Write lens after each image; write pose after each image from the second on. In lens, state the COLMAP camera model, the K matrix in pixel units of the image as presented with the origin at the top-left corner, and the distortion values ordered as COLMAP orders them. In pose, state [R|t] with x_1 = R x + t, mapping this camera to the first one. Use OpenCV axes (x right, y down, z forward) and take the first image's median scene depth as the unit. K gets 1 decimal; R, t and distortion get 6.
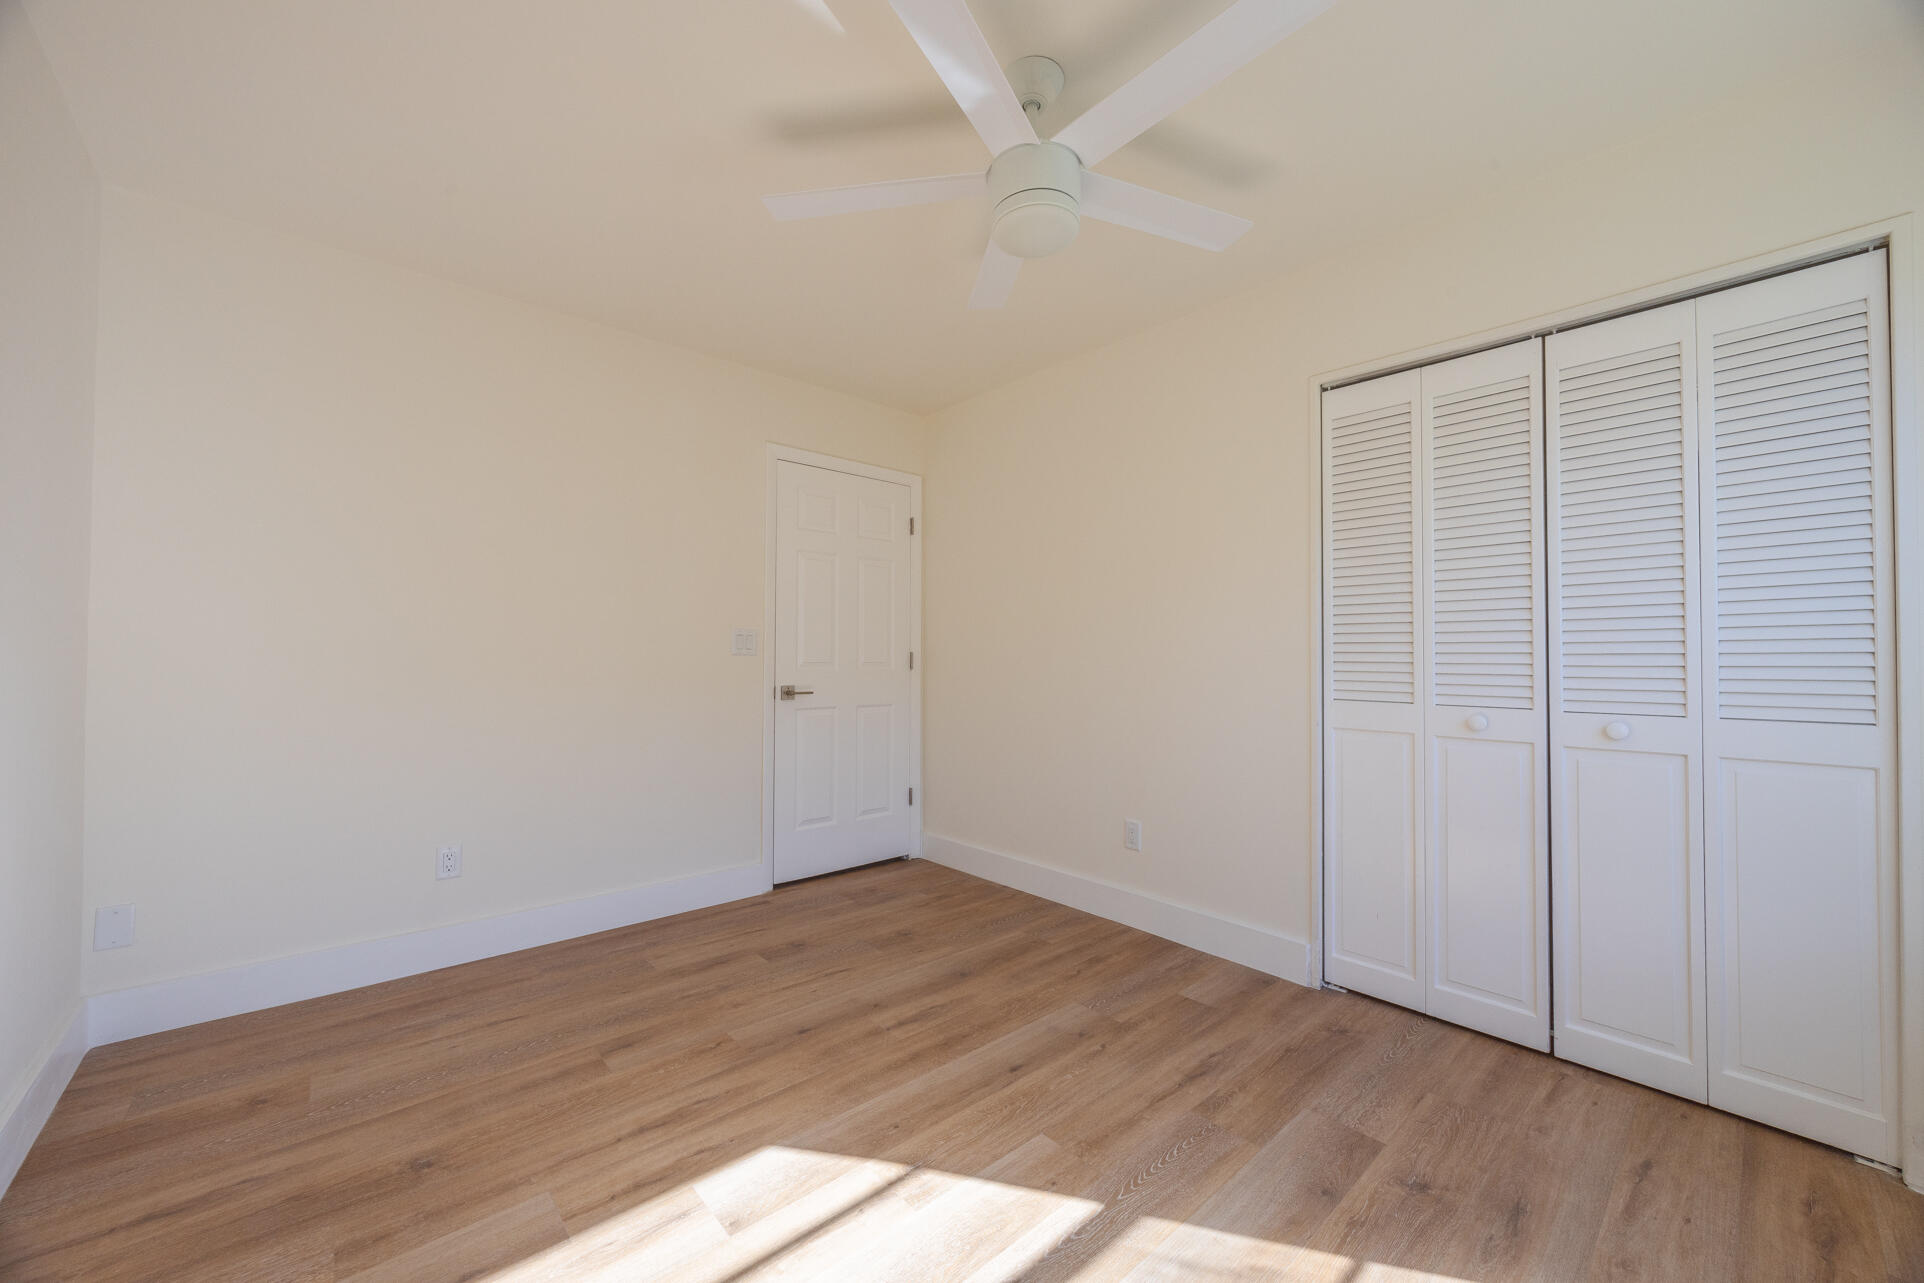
lens RADIAL K [[746.4, 0, 960.2], [0, 746.4, 646.6], [0, 0, 1]] dist [-0.000136, 0.000076]
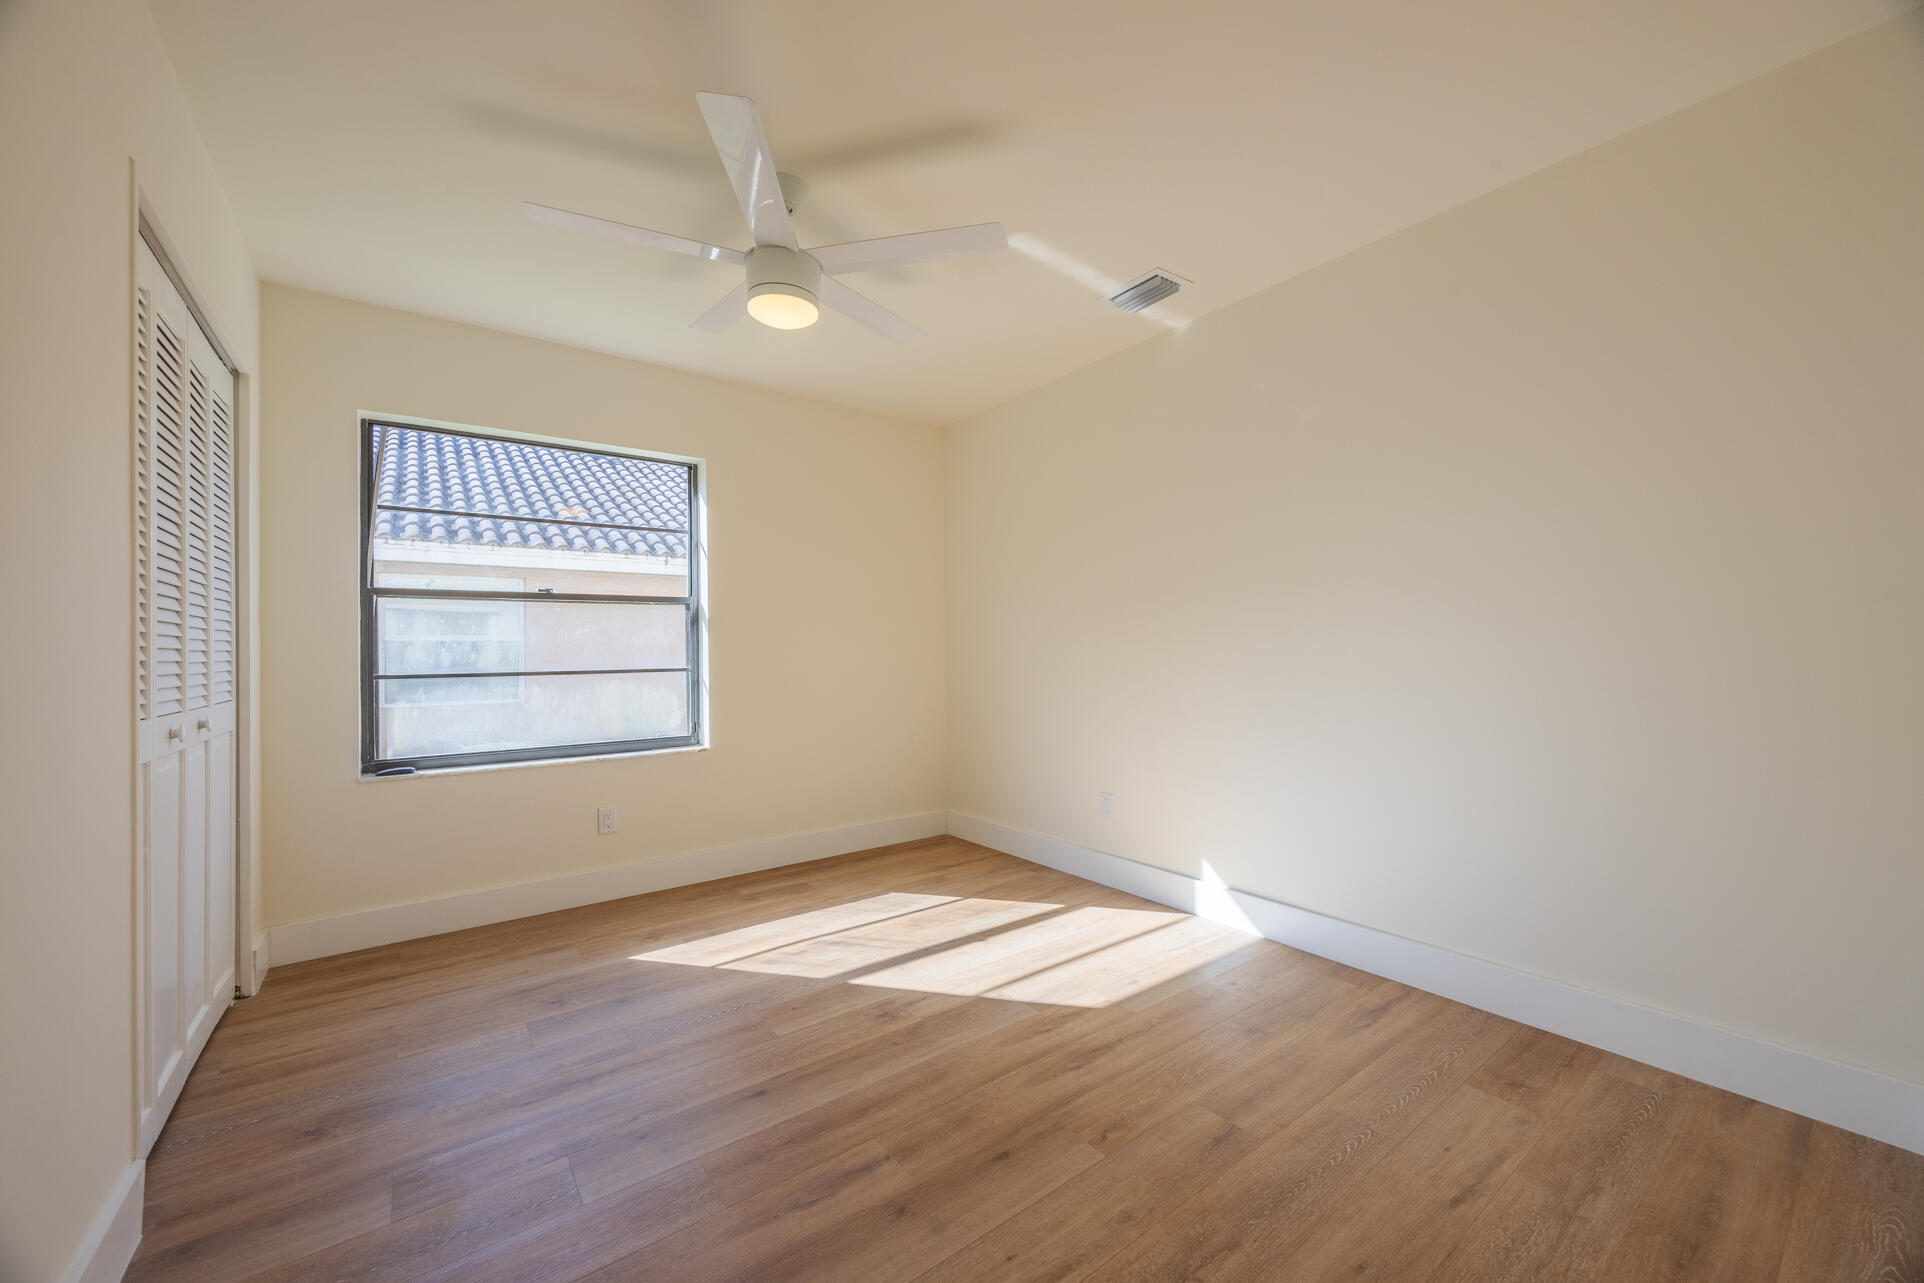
lens RADIAL K [[746.4, 0, 964.9], [0, 746.4, 647.7], [0, 0, 1]] dist [-0.000136, 0.000076]
pose [[-0.996999, 0.006116, 0.077171, -0.257881], [0.004911, 0.999863, -0.015799, 0.028106], [-0.077257, -0.015373, -0.996893, 1.928678]]
